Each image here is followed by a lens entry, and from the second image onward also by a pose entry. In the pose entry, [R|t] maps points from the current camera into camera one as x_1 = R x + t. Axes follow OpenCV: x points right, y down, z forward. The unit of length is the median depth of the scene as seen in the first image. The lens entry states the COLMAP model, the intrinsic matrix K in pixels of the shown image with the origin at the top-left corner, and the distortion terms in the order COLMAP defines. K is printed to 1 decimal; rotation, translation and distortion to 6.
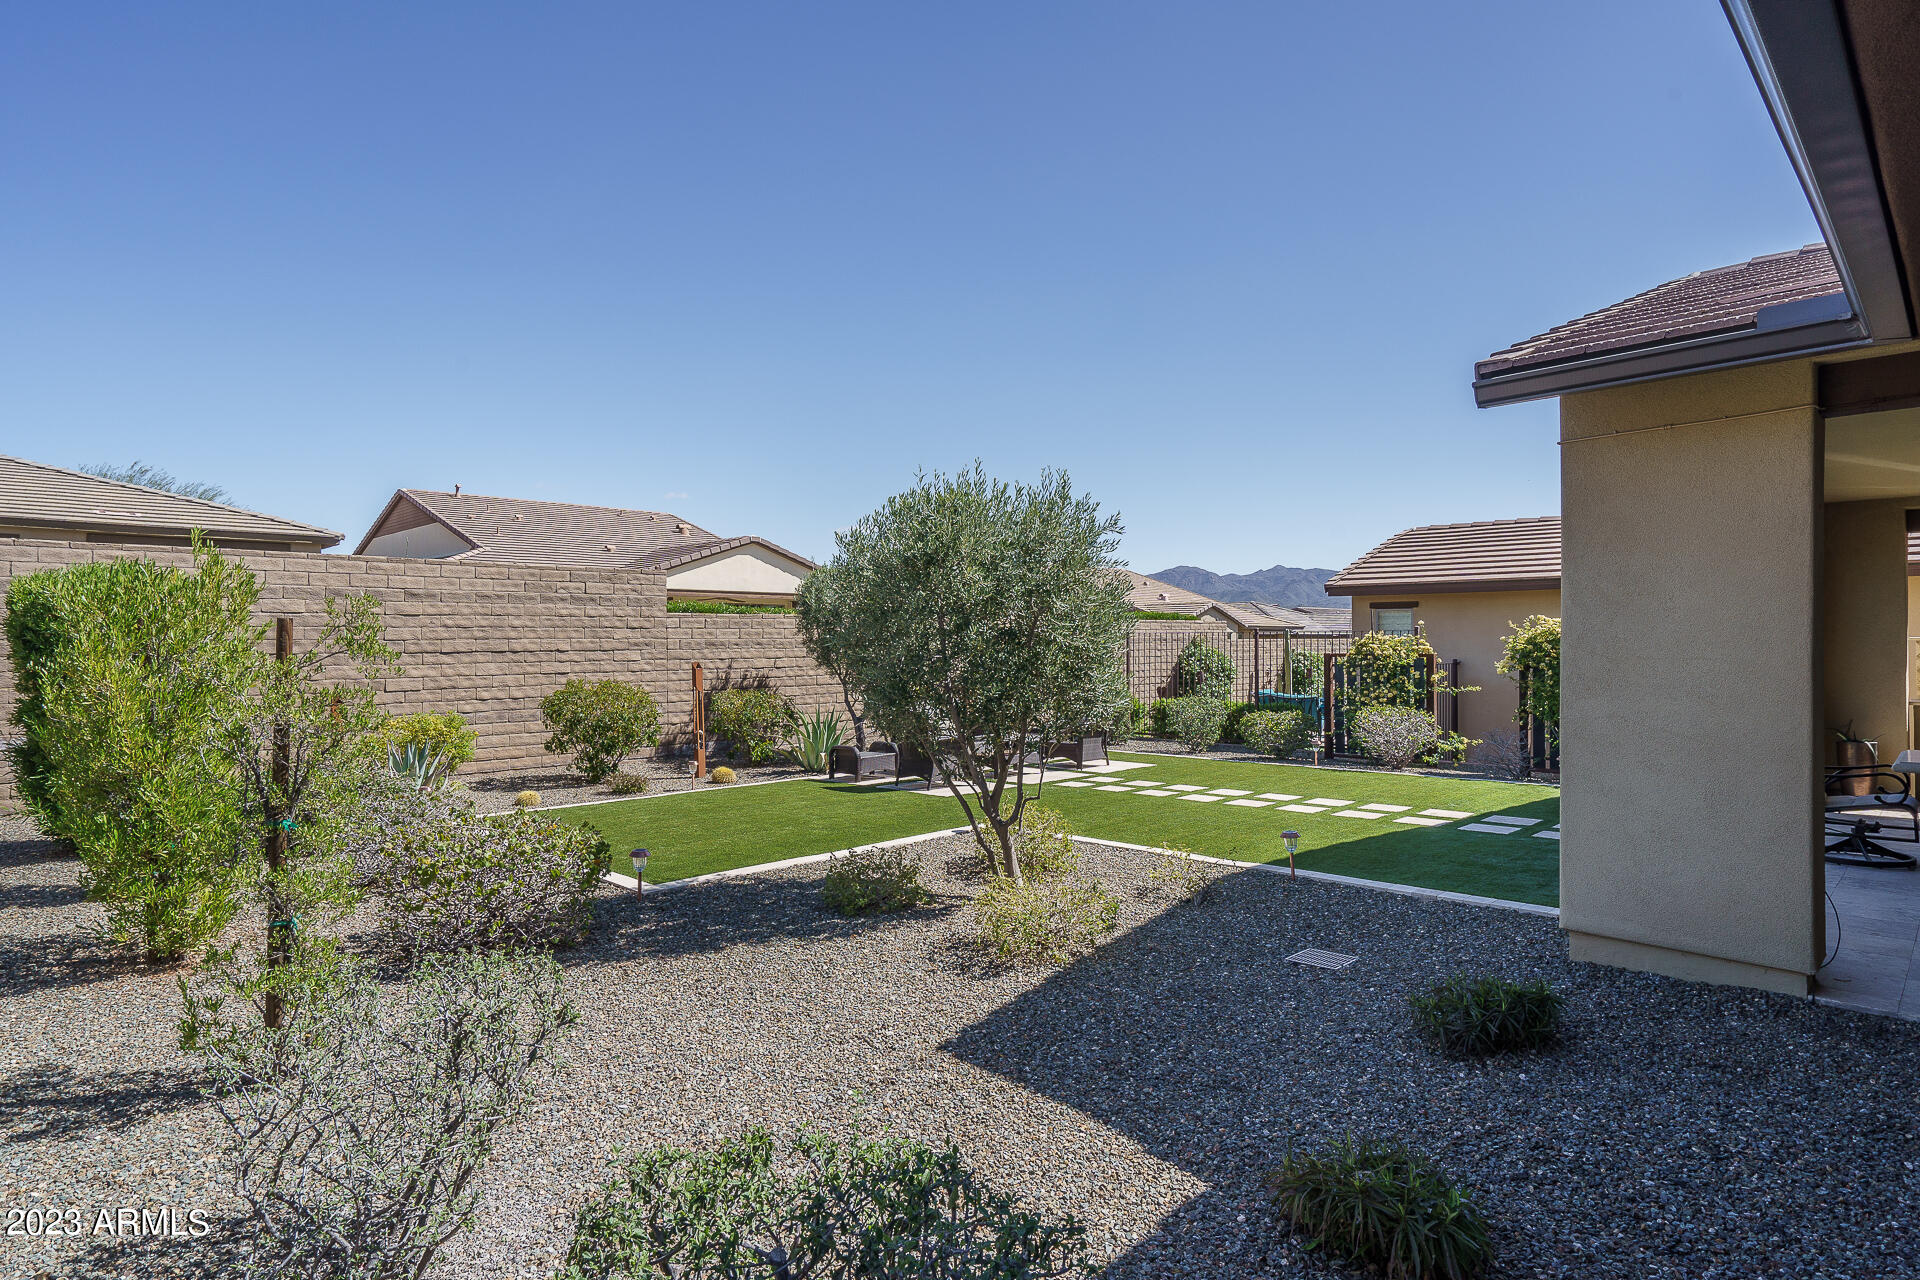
lens RADIAL K [[1024.9, 0, 985.2], [0, 1024.9, 649.1], [0, 0, 1]] dist [0.002783, -0.000176]
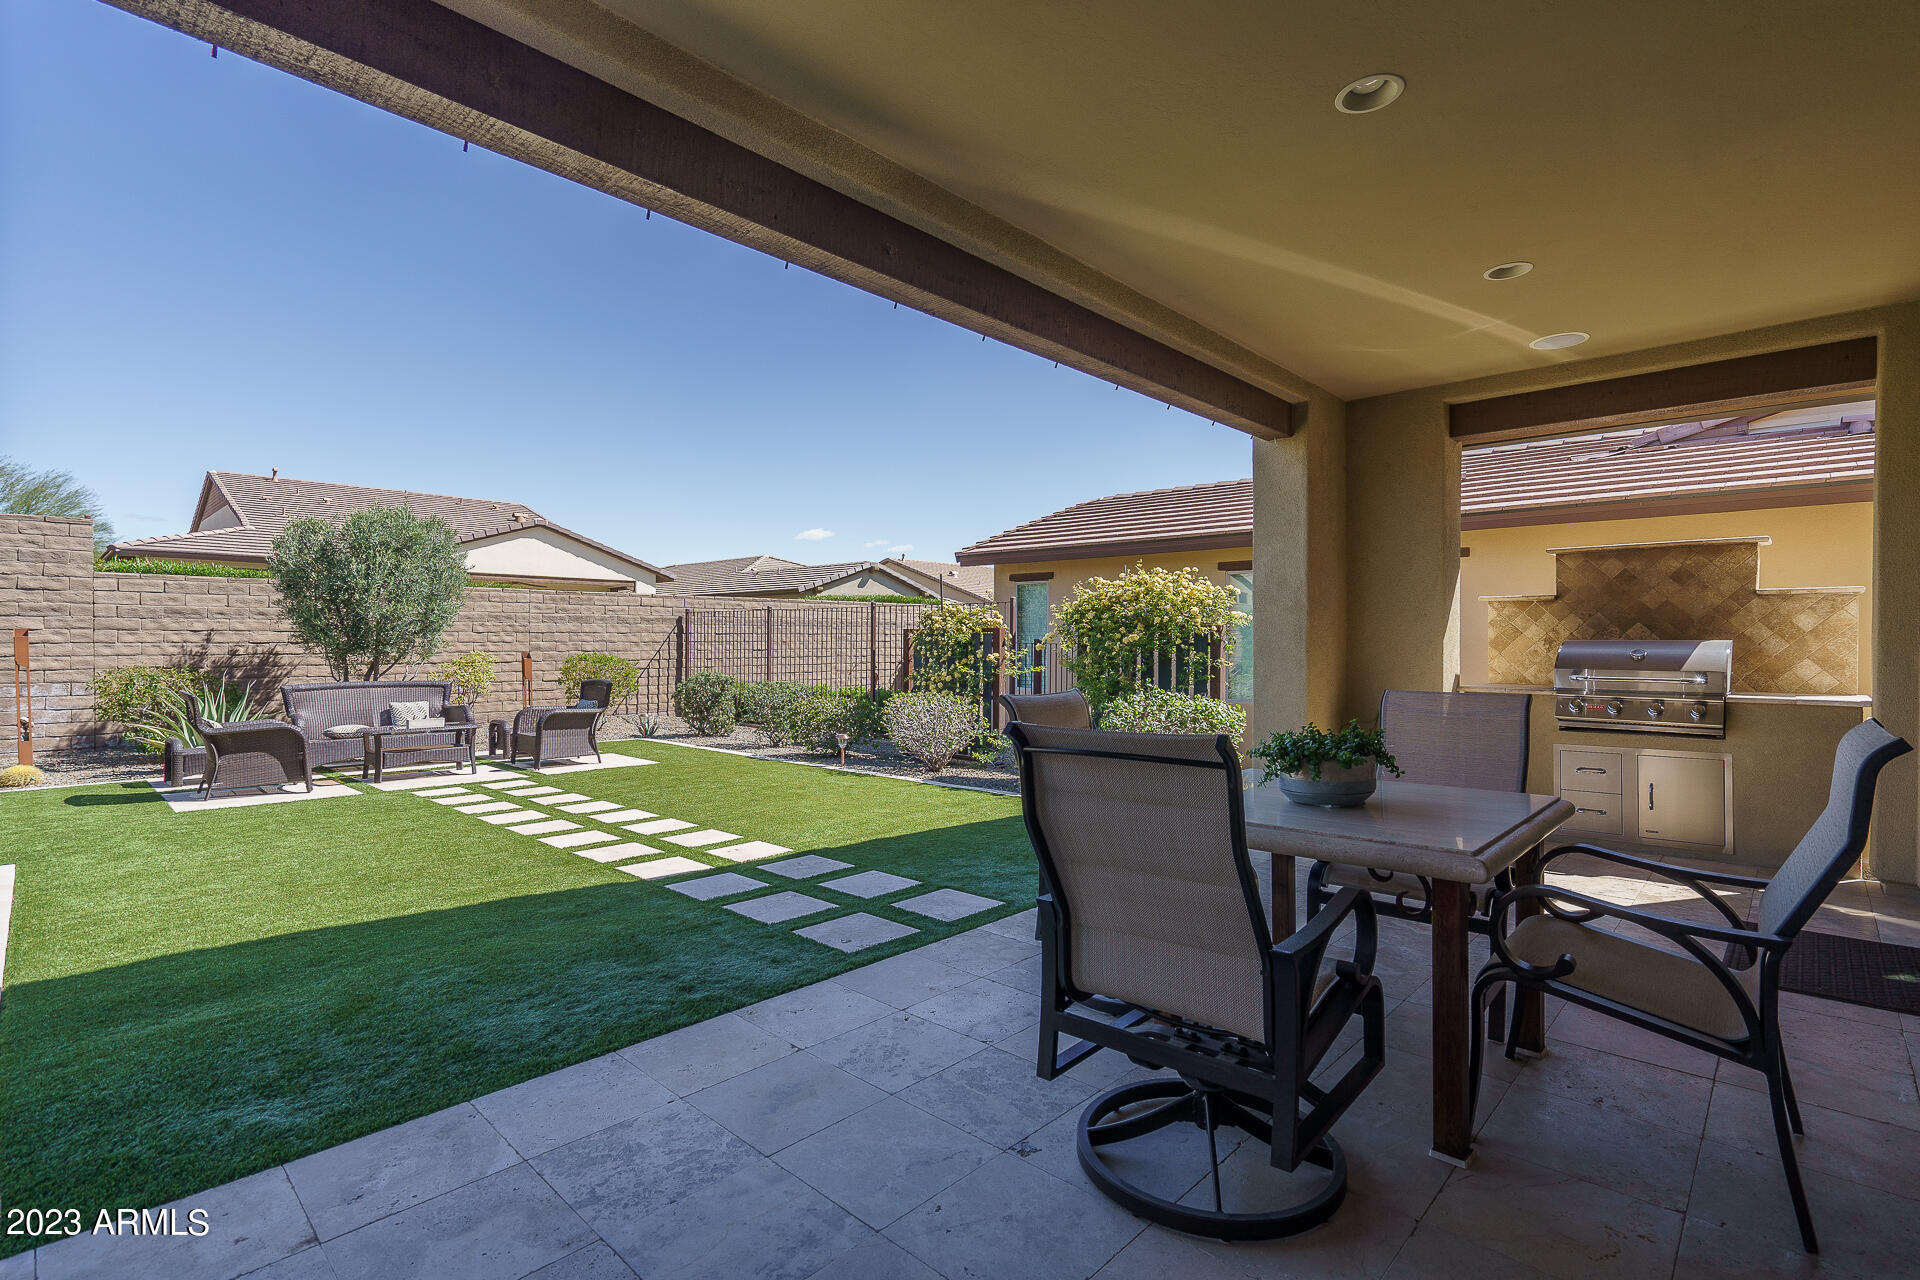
lens RADIAL K [[896.4, 0, 965.6], [0, 896.4, 647.5], [0, 0, 1]] dist [0.003789, 0.000677]
pose [[0.999860, 0.008757, 0.014290, 0.406648], [-0.008778, 0.999960, 0.001419, 0.019250], [-0.014278, -0.001544, 0.999897, 0.300793]]
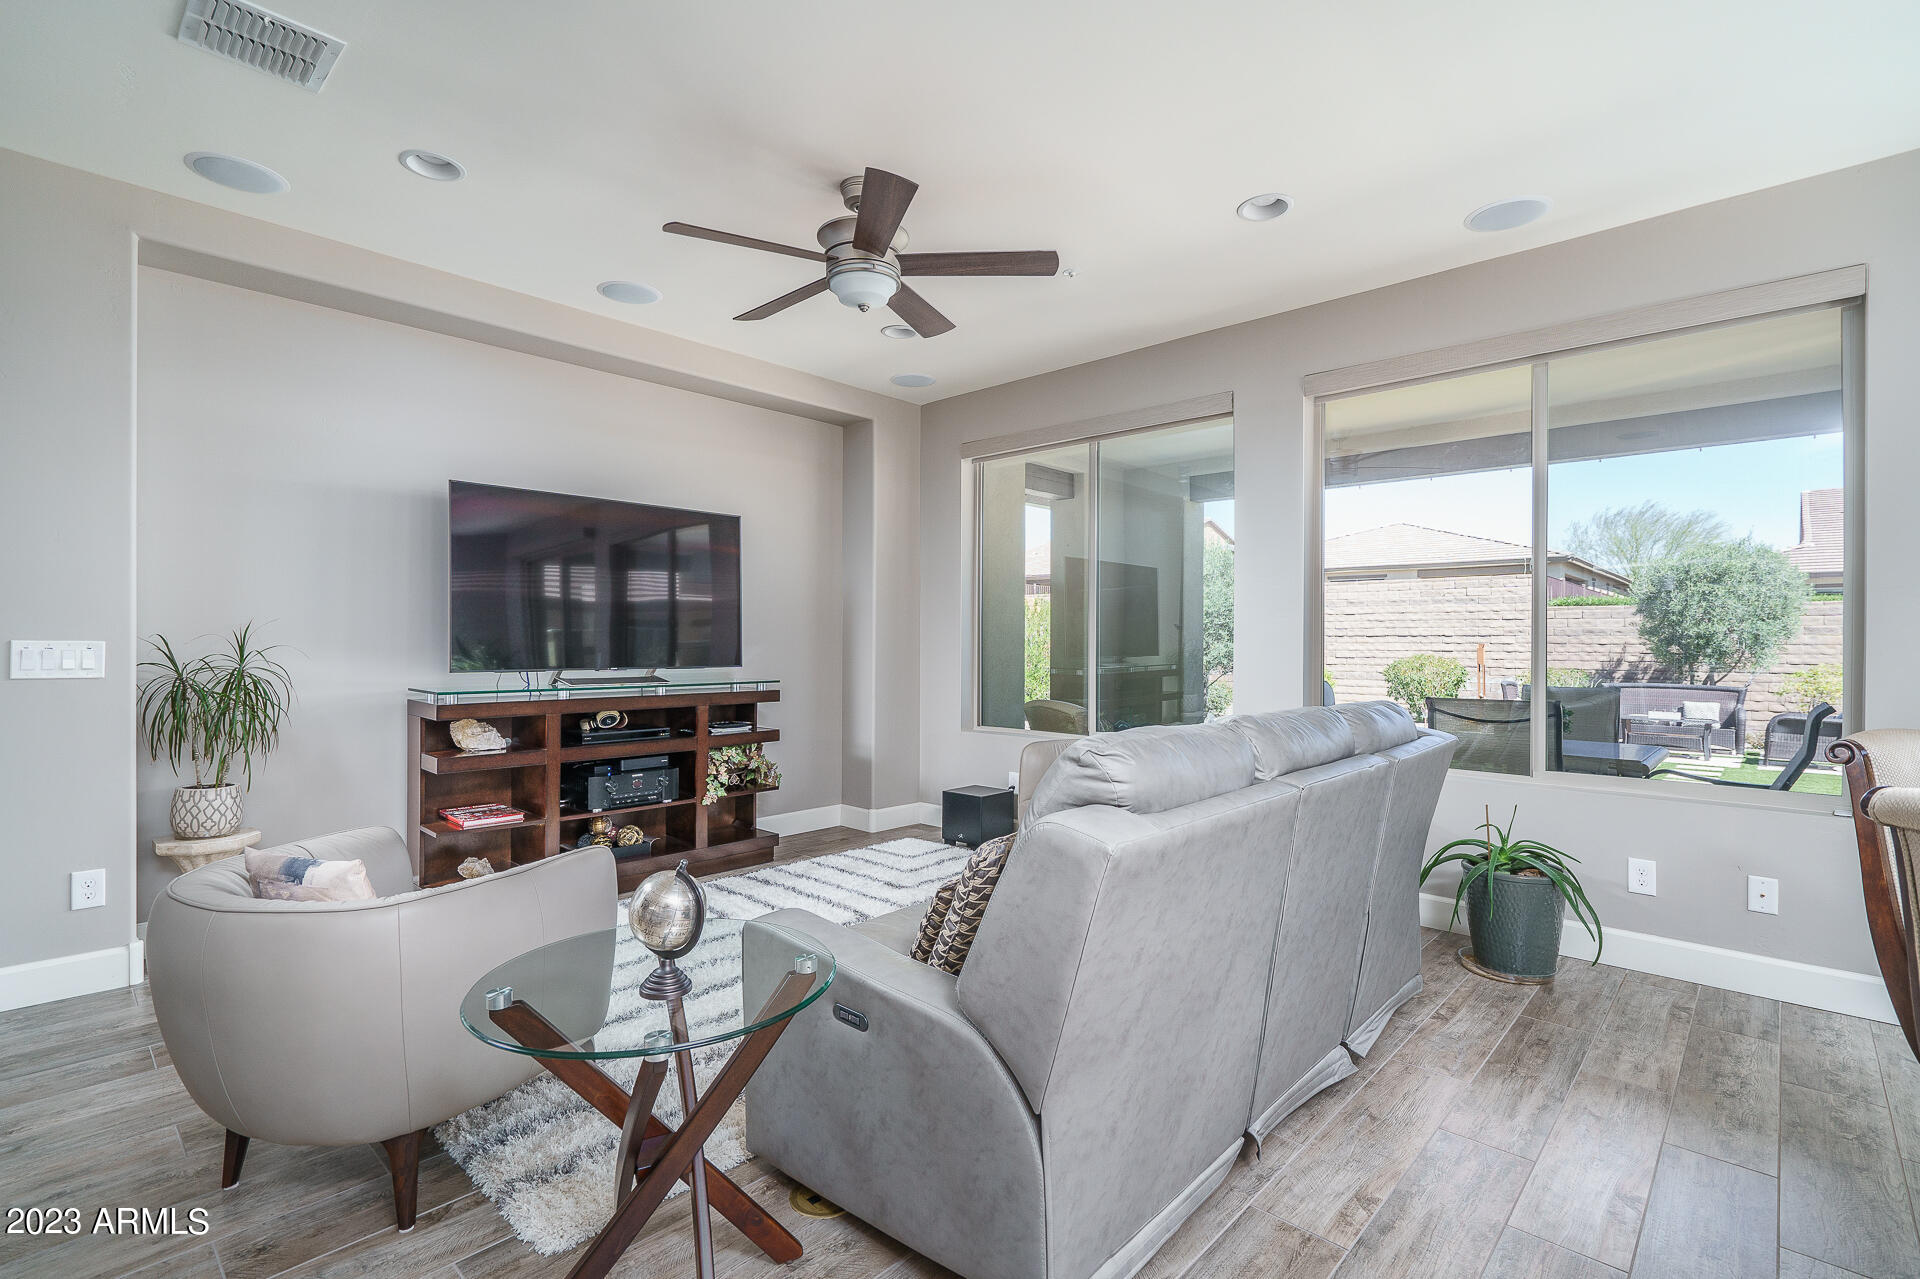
lens RADIAL K [[896.4, 0, 946.3], [0, 896.4, 648.7], [0, 0, 1]] dist [0.003789, 0.000677]
pose [[0.034214, 0.013850, -0.999319, 0.857506], [-0.014392, 0.999807, 0.013364, 0.013356], [0.999311, 0.013925, 0.034407, 0.239522]]
